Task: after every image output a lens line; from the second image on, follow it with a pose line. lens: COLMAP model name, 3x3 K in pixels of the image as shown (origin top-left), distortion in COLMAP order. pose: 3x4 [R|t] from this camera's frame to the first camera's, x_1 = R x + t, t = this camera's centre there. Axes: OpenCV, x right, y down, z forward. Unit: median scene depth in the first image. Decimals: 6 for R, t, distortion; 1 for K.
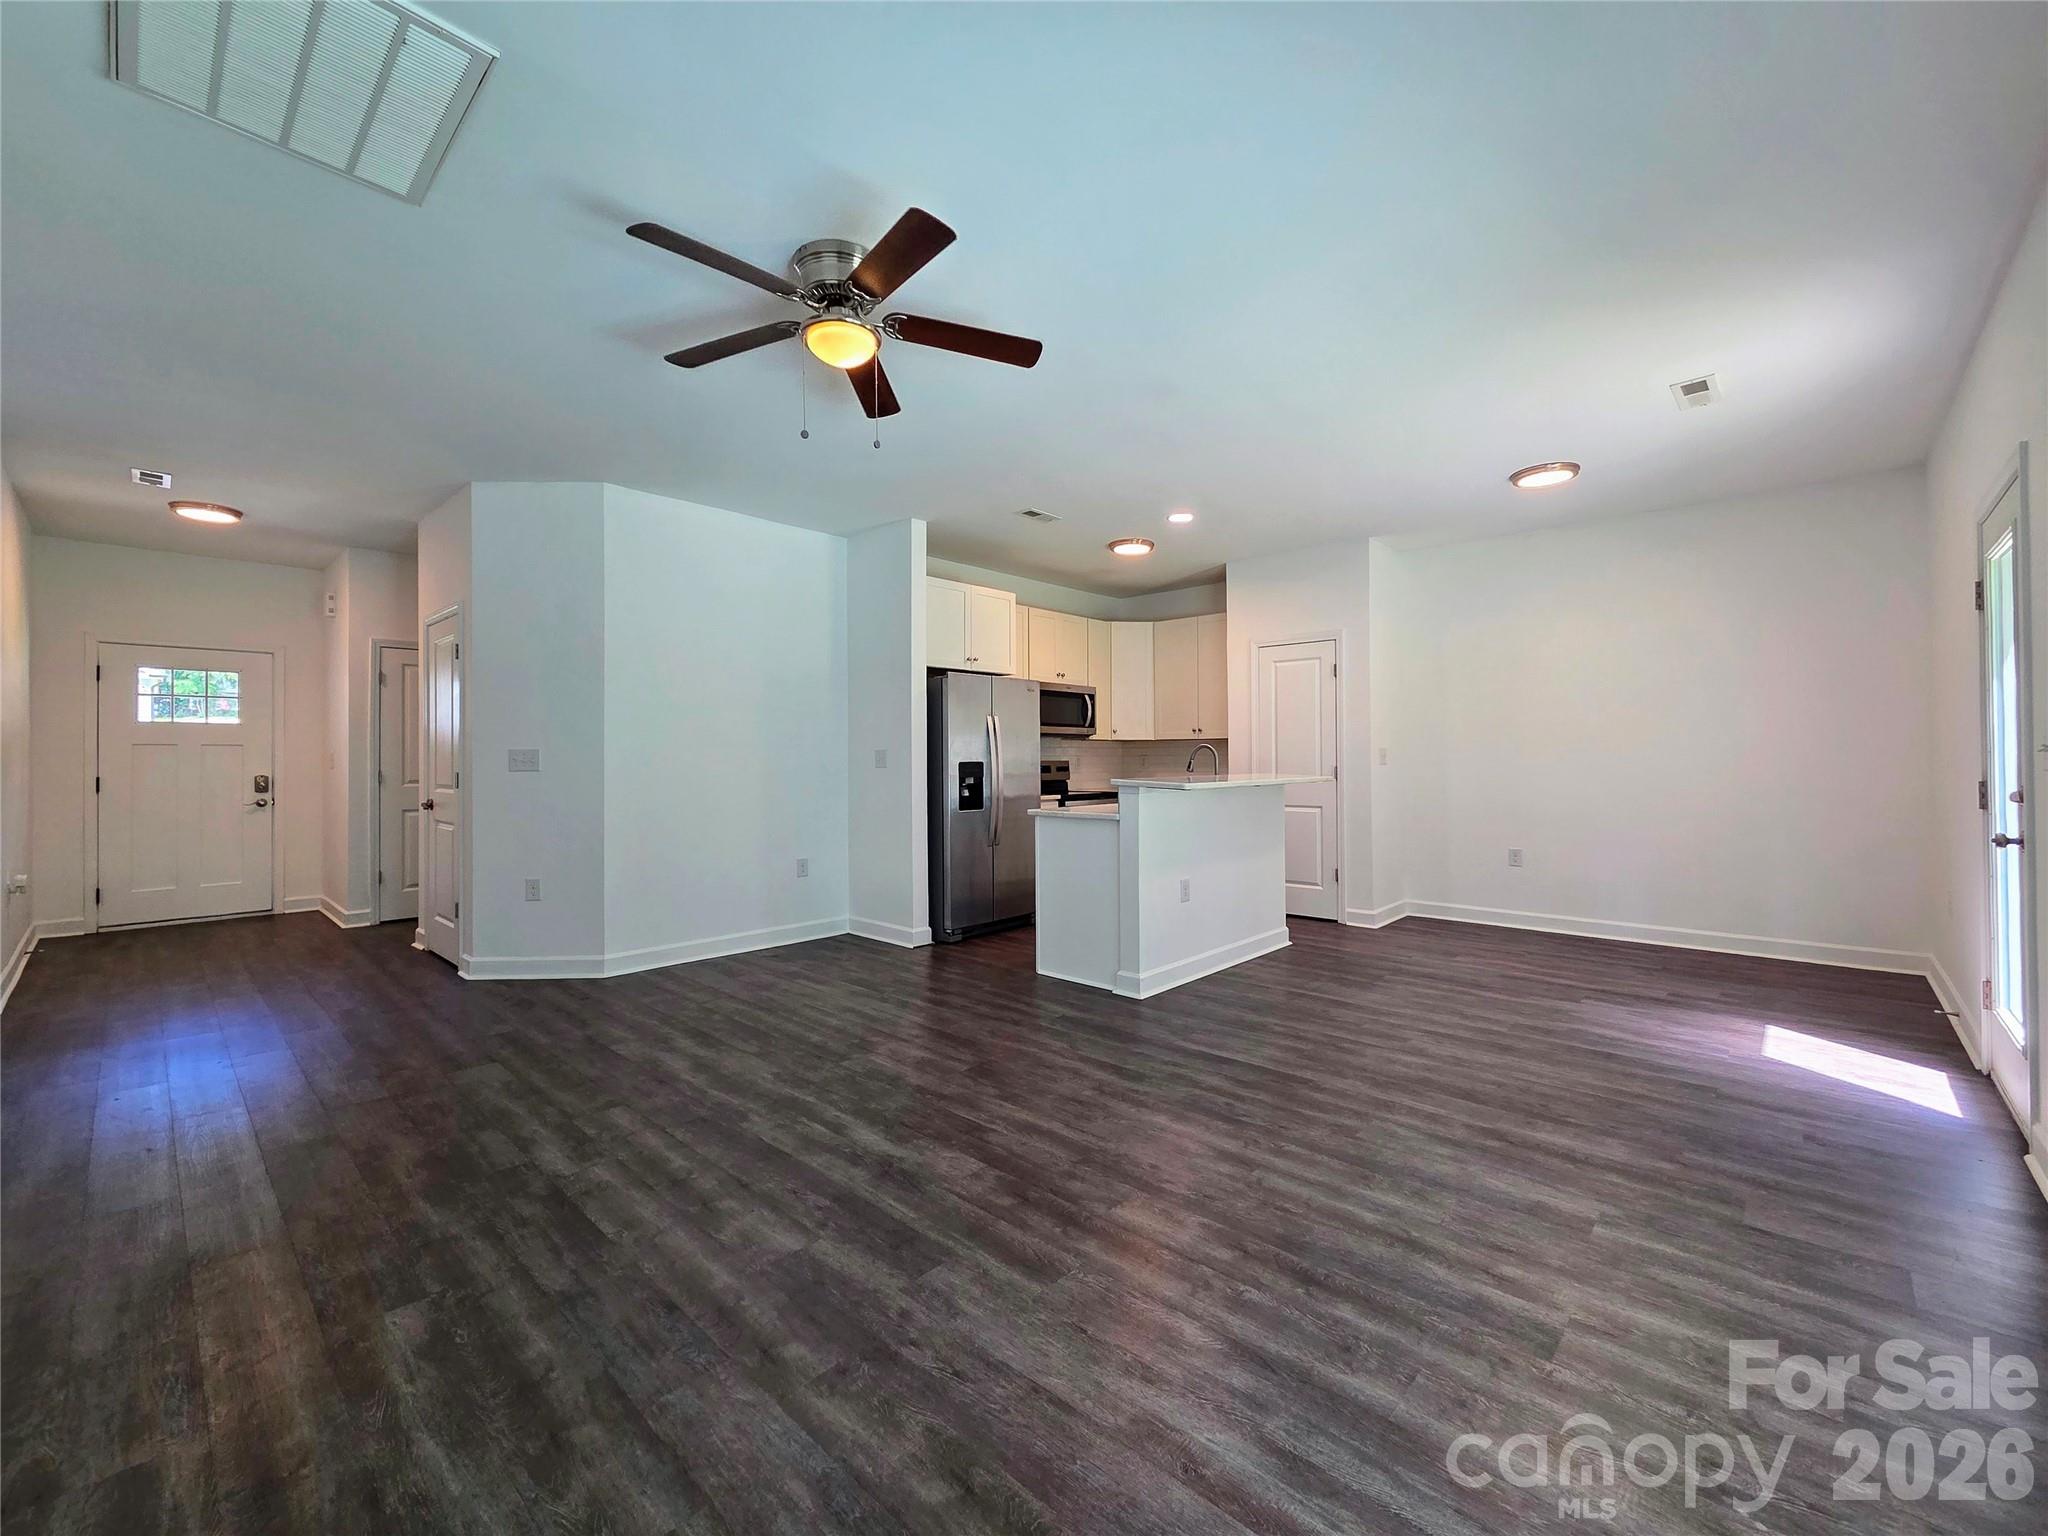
lens RADIAL K [[837.4, 0, 1039.5], [0, 837.4, 754.4], [0, 0, 1]] dist [0.003326, -0.002750]
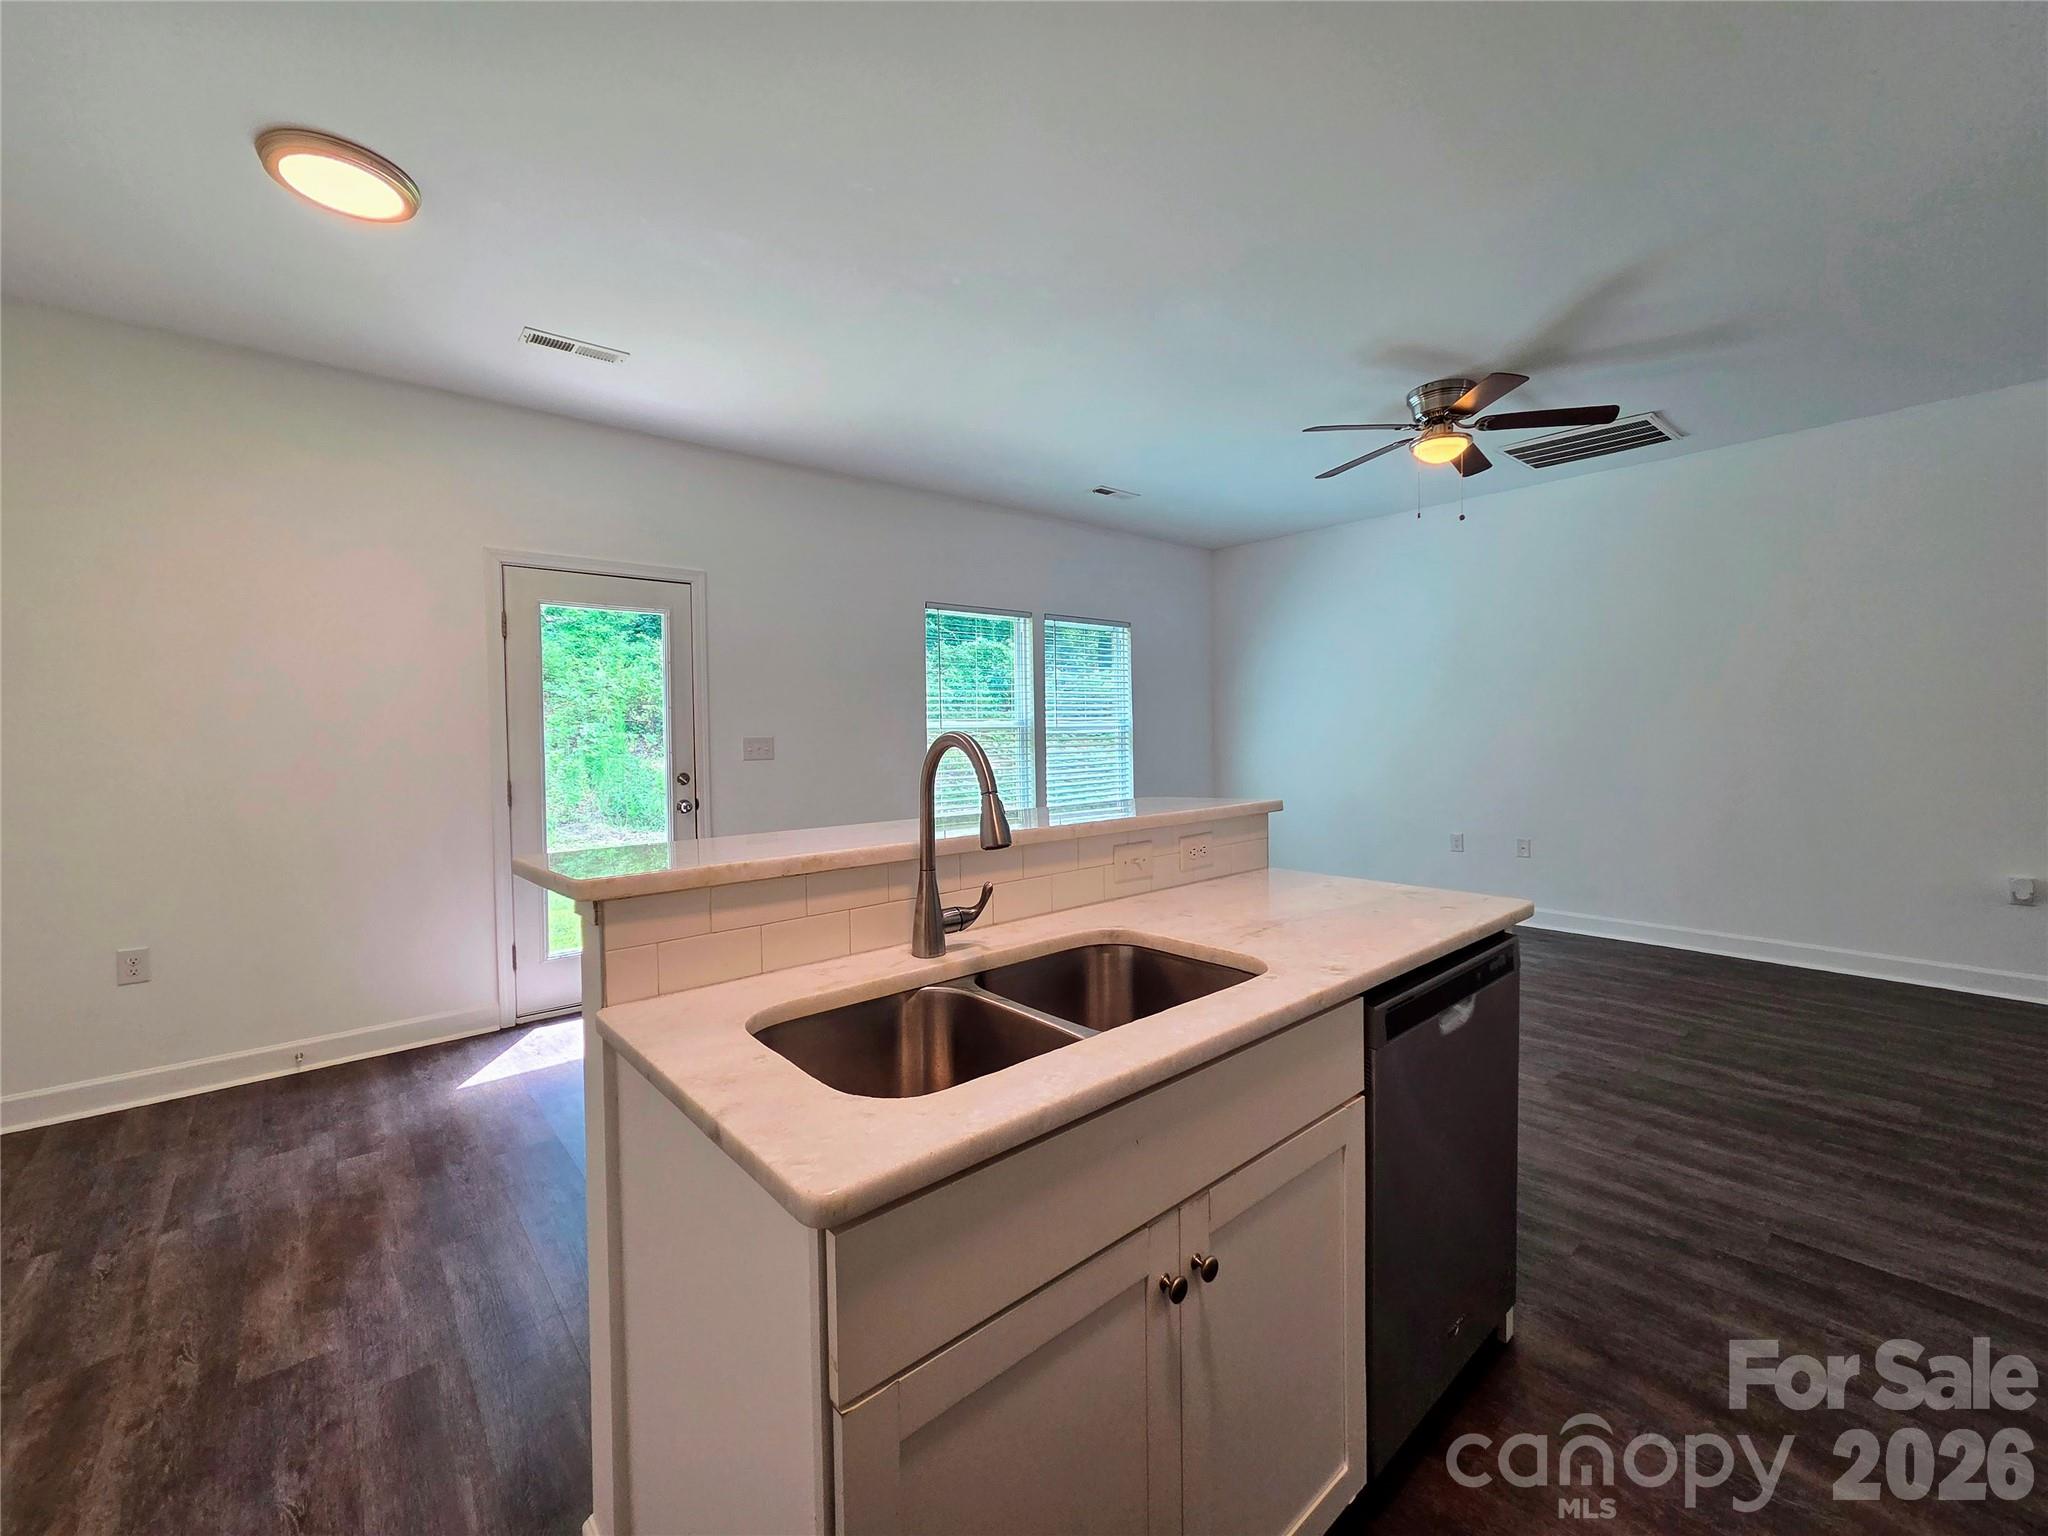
lens RADIAL K [[837.4, 0, 1025.6], [0, 837.4, 762.9], [0, 0, 1]] dist [0.003326, -0.002750]
pose [[-0.992931, 0.017259, 0.117430, 0.235735], [0.021230, 0.999241, 0.032649, -0.016666], [-0.116777, 0.034911, -0.992544, 1.996941]]
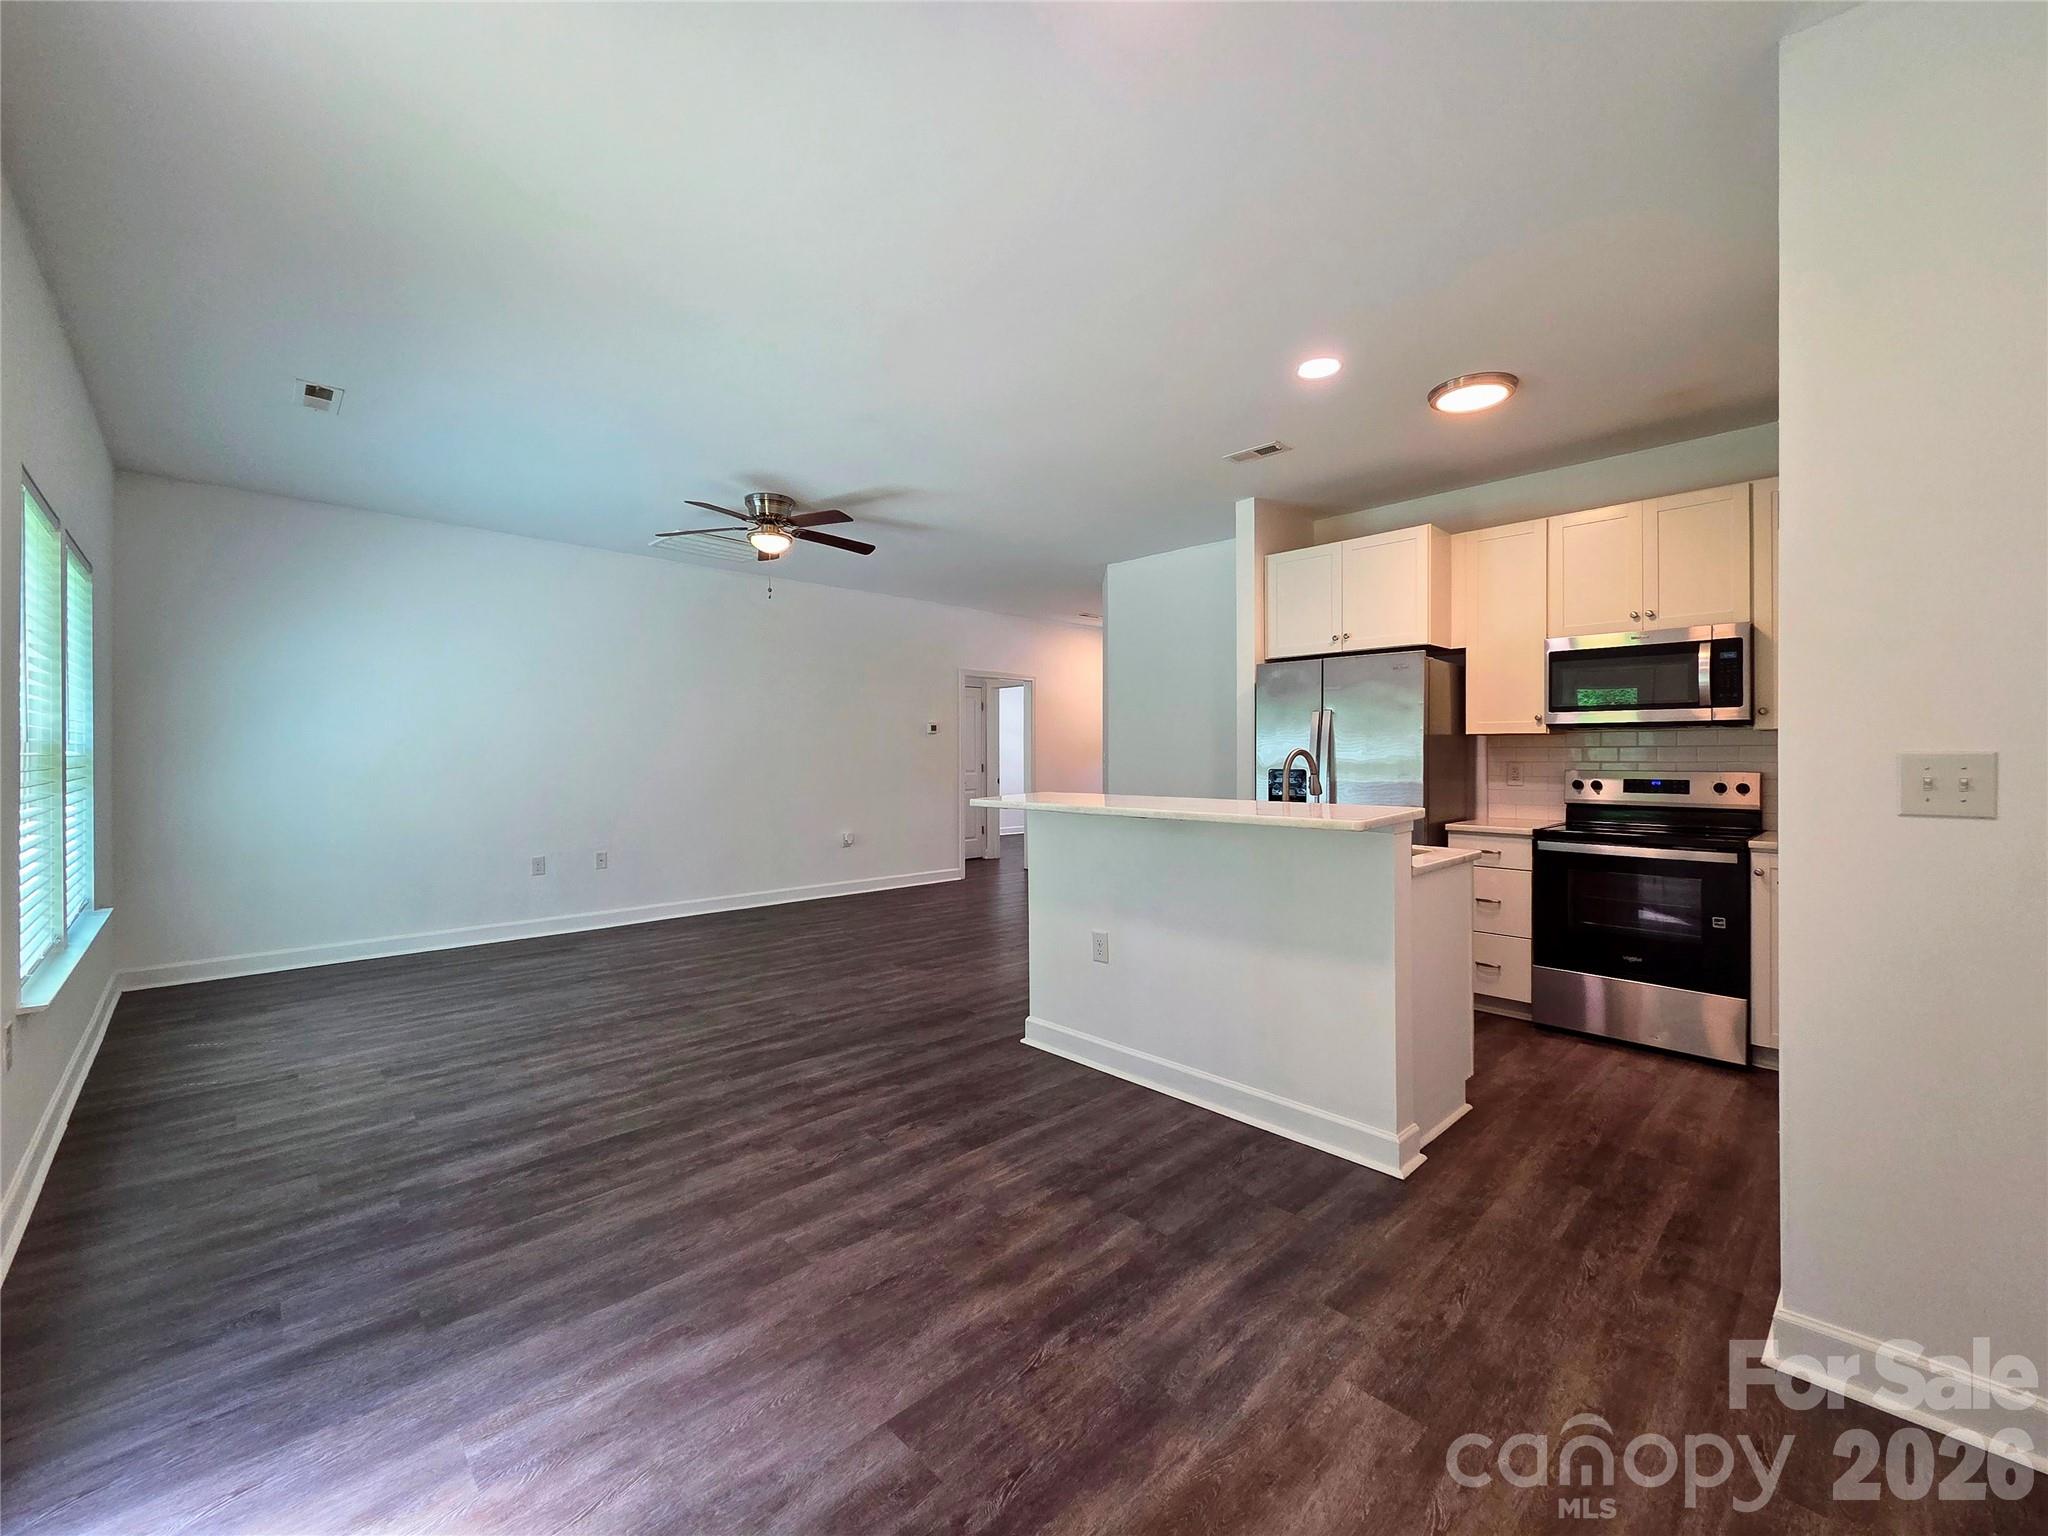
lens RADIAL K [[837.4, 0, 1034.7], [0, 837.4, 755.4], [0, 0, 1]] dist [0.003326, -0.002750]
pose [[-0.059051, 0.007633, -0.998226, 1.277682], [0.006873, 0.999950, 0.007239, -0.020801], [0.998231, -0.006433, -0.059101, 1.362134]]
